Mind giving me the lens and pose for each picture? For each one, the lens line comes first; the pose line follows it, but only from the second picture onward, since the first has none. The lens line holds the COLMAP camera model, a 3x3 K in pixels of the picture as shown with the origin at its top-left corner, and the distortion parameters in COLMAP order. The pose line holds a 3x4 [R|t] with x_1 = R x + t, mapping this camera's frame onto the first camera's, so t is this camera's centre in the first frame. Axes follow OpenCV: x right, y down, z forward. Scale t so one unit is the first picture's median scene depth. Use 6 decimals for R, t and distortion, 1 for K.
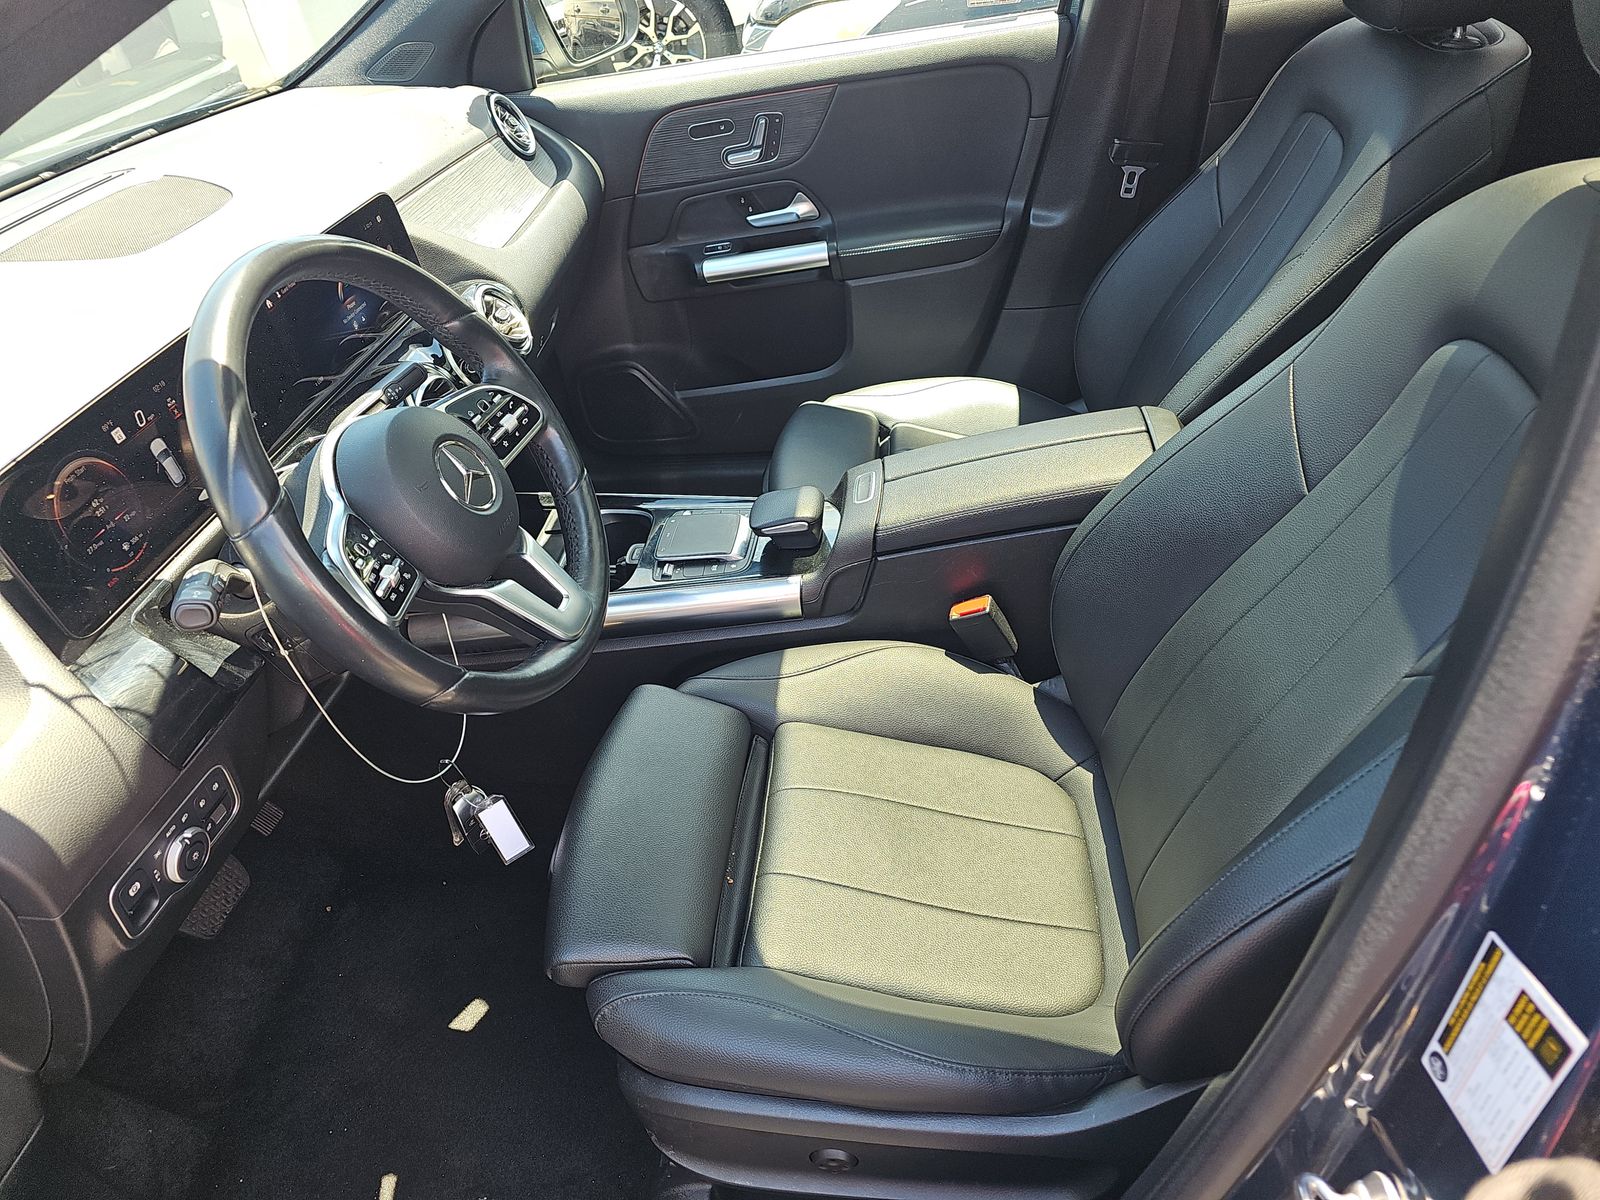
lens RADIAL K [[1060.0, 0, 800.0], [0, 1060.0, 600.0], [0, 0, 1]] dist [0.007674, -0.001019]
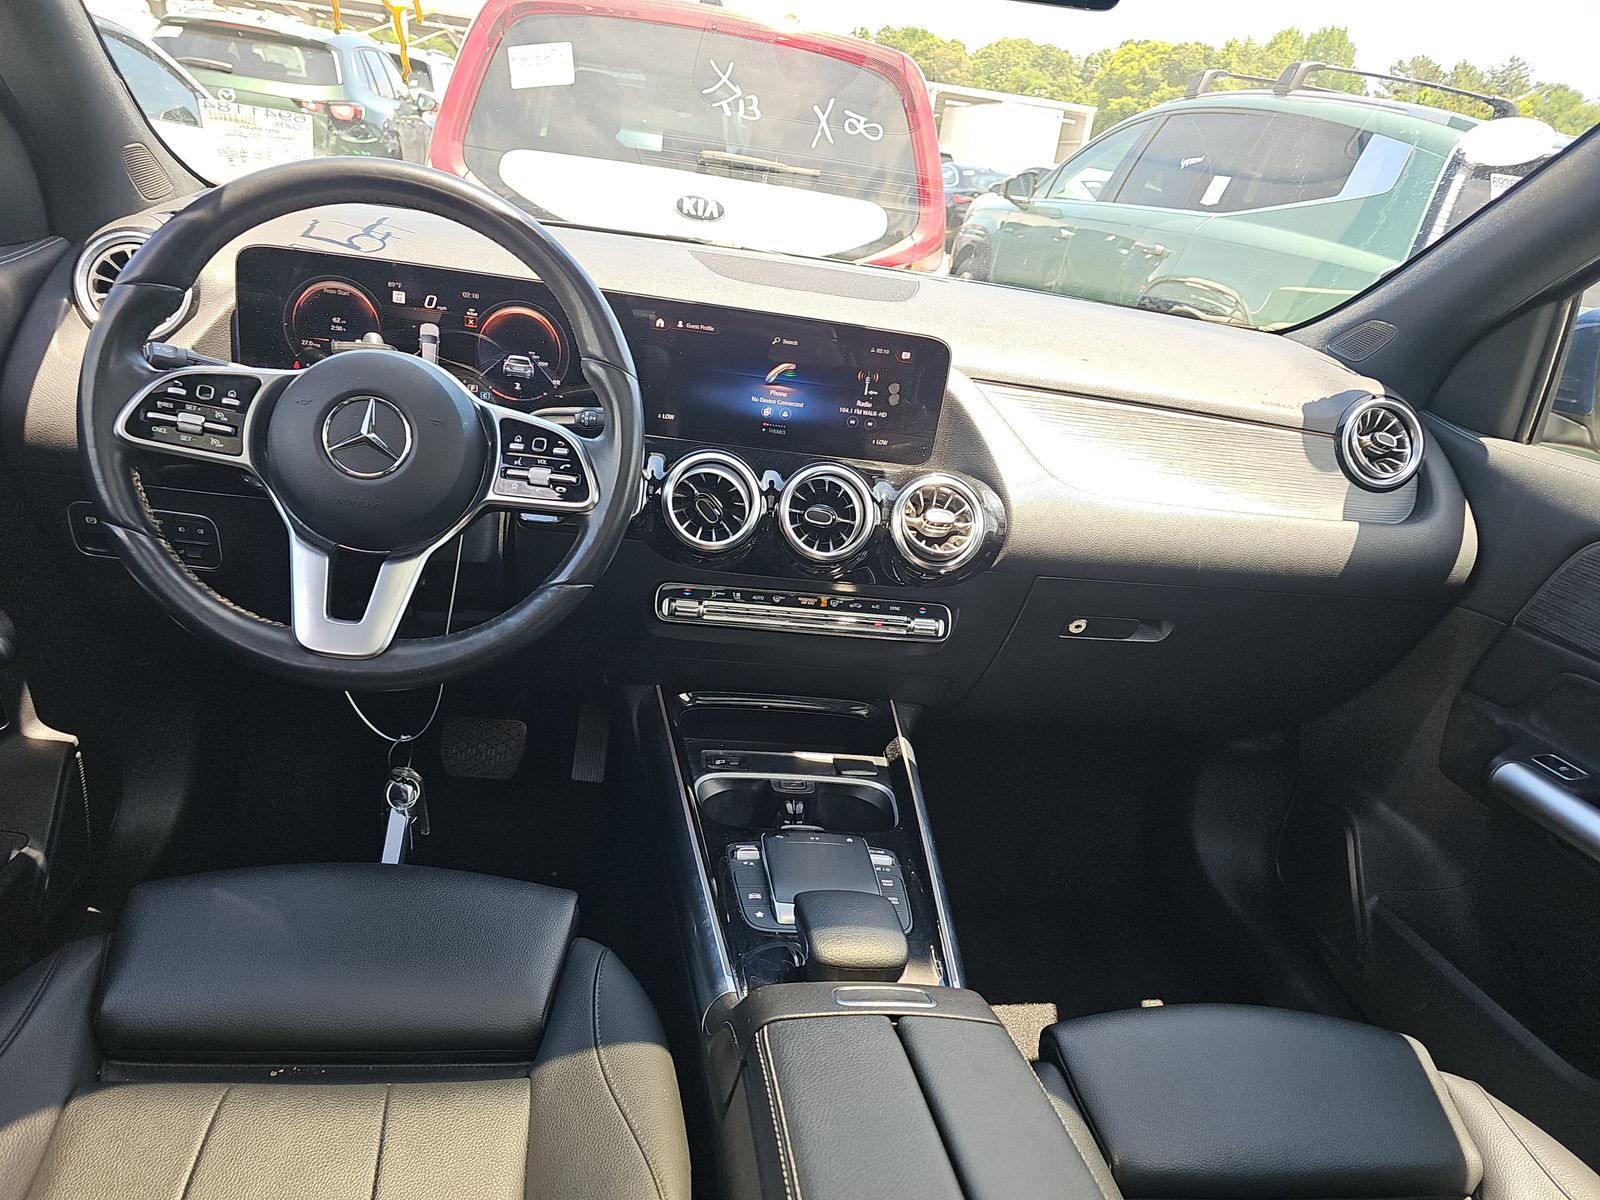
lens RADIAL K [[1060.0, 0, 800.0], [0, 1060.0, 600.0], [0, 0, 1]] dist [0.007674, -0.001019]
pose [[0.210169, 0.489257, -0.846438, 0.392058], [-0.713914, 0.668306, 0.209030, -0.308502], [0.667949, 0.560352, 0.489744, 0.559323]]
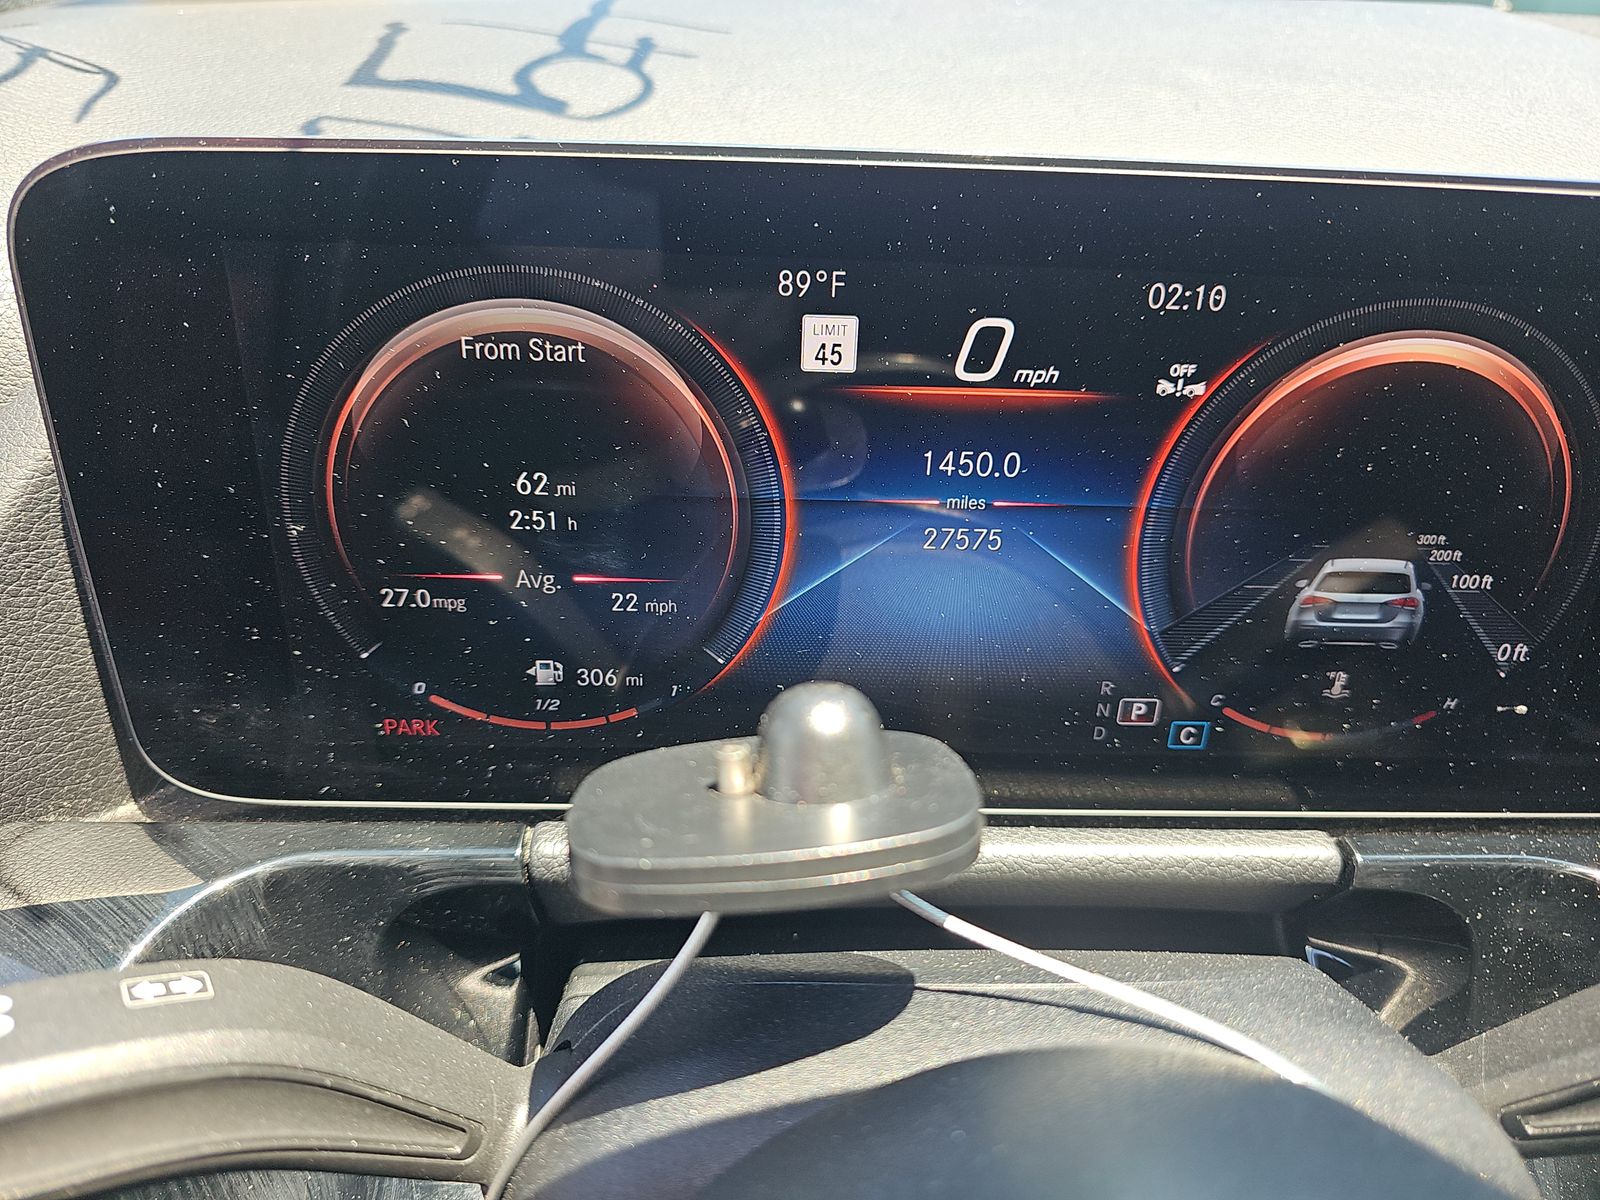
lens RADIAL K [[1115.4, 0, 800.0], [0, 1115.4, 600.0], [0, 0, 1]] dist [-0.005957, -0.005420]
pose [[0.133183, 0.582459, -0.801875, -0.255201], [-0.637269, 0.669979, 0.380810, -0.127138], [0.759046, 0.460292, 0.460413, 0.560486]]
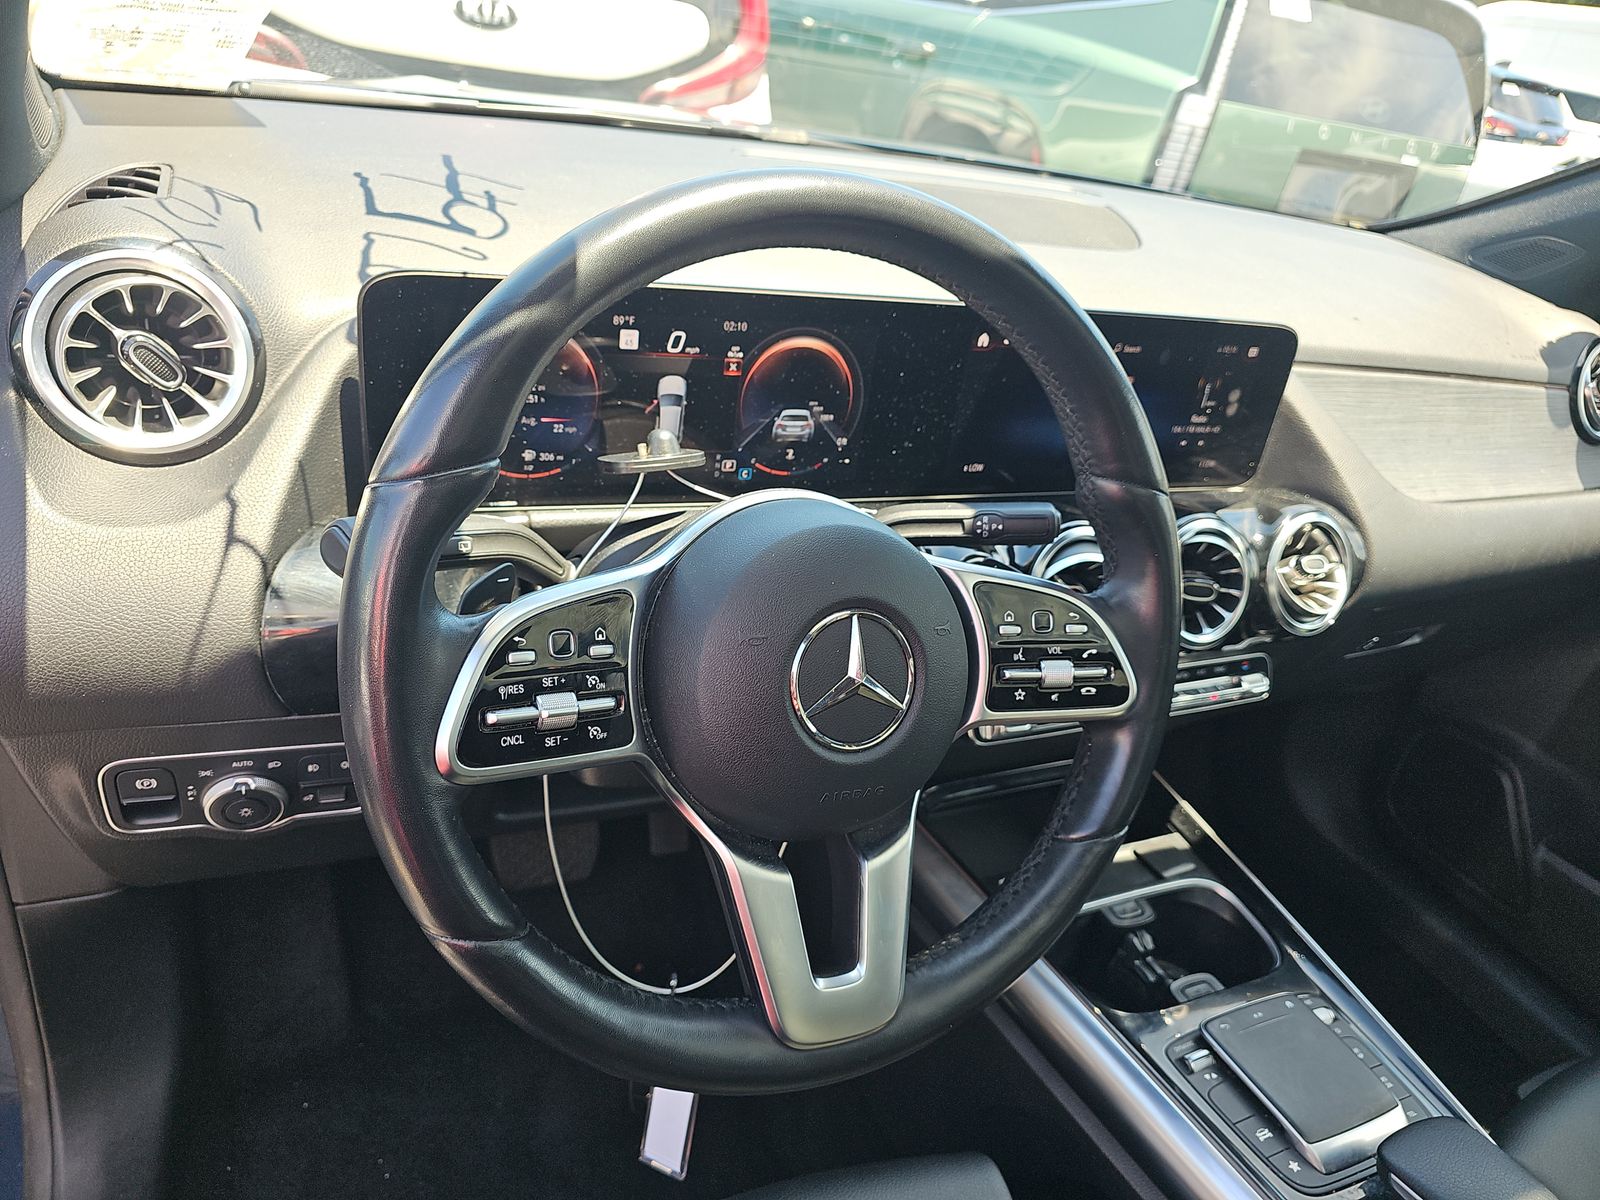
lens RADIAL K [[1076.2, 0, 815.7], [0, 1076.2, 608.6], [0, 0, 1]] dist [0.008343, 0.001520]
pose [[0.486547, 0.587304, -0.646797, 0.004861], [-0.687626, 0.714118, 0.131172, -0.128369], [0.538926, 0.380933, 0.751298, 0.360268]]
